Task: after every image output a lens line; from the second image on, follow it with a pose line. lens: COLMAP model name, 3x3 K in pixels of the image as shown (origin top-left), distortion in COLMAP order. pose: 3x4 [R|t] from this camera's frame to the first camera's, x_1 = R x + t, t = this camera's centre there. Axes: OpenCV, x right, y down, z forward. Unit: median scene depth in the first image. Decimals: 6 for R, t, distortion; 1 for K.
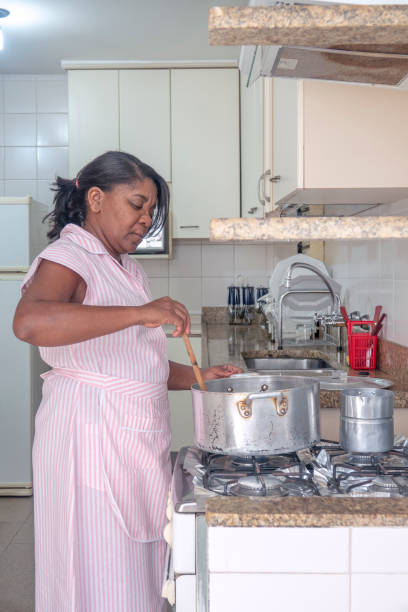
lens RADIAL K [[916.7, 0, 204.0], [0, 916.7, 306.0], [0, 0, 1]] dist [0.015214, -0.006756]
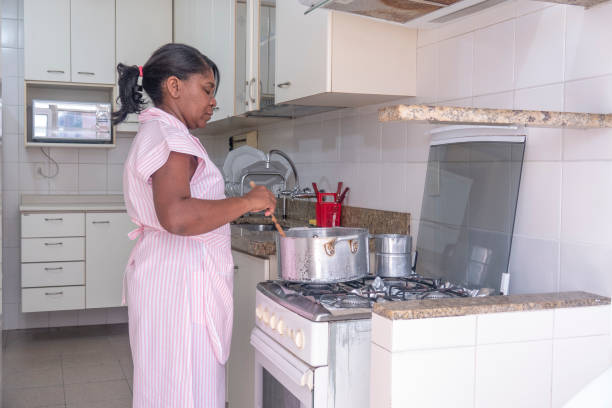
lens RADIAL K [[744.7, 0, 306.0], [0, 744.7, 204.0], [0, 0, 1]] dist [-0.005515, -0.017593]
pose [[0.924383, -0.000166, 0.381467, -0.363147], [-0.002081, 0.999983, 0.005477, 0.034342], [-0.381461, -0.005857, 0.924366, -0.013404]]
